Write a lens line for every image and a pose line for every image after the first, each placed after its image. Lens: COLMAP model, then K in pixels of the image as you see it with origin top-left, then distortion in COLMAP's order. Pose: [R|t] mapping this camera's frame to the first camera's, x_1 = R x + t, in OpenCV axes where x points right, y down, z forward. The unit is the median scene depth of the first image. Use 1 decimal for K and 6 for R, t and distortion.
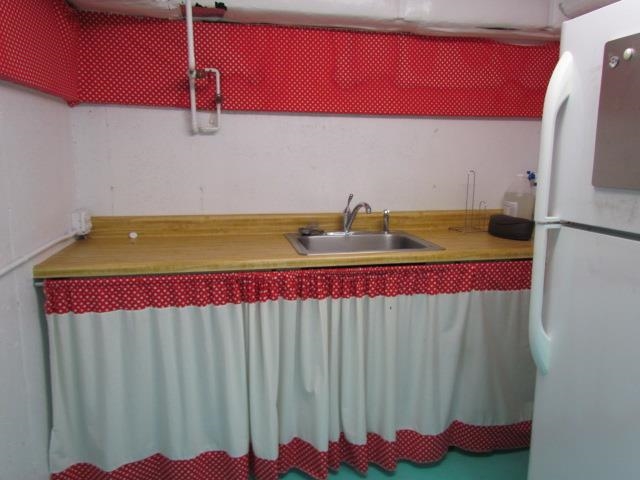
lens RADIAL K [[475.1, 0, 320.3], [0, 475.1, 237.1], [0, 0, 1]] dist [-0.027700, 0.010631]
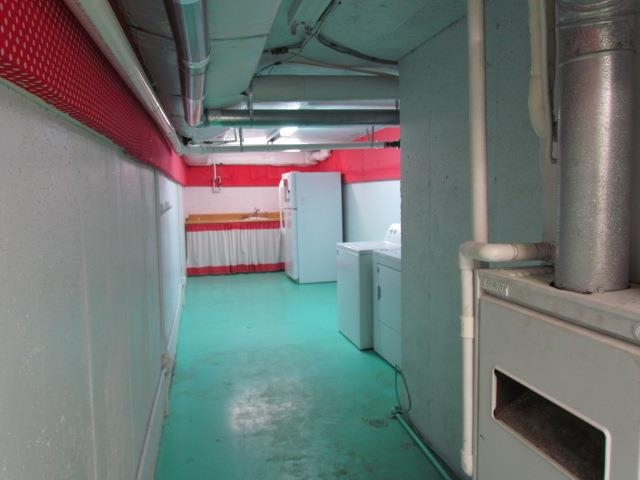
lens RADIAL K [[475.1, 0, 320.2], [0, 475.1, 244.3], [0, 0, 1]] dist [-0.027700, 0.010631]
pose [[0.999106, -0.029927, 0.029873, 0.551658], [0.031921, 0.997129, -0.068660, 0.582976], [-0.027733, 0.069552, 0.997193, -3.365019]]
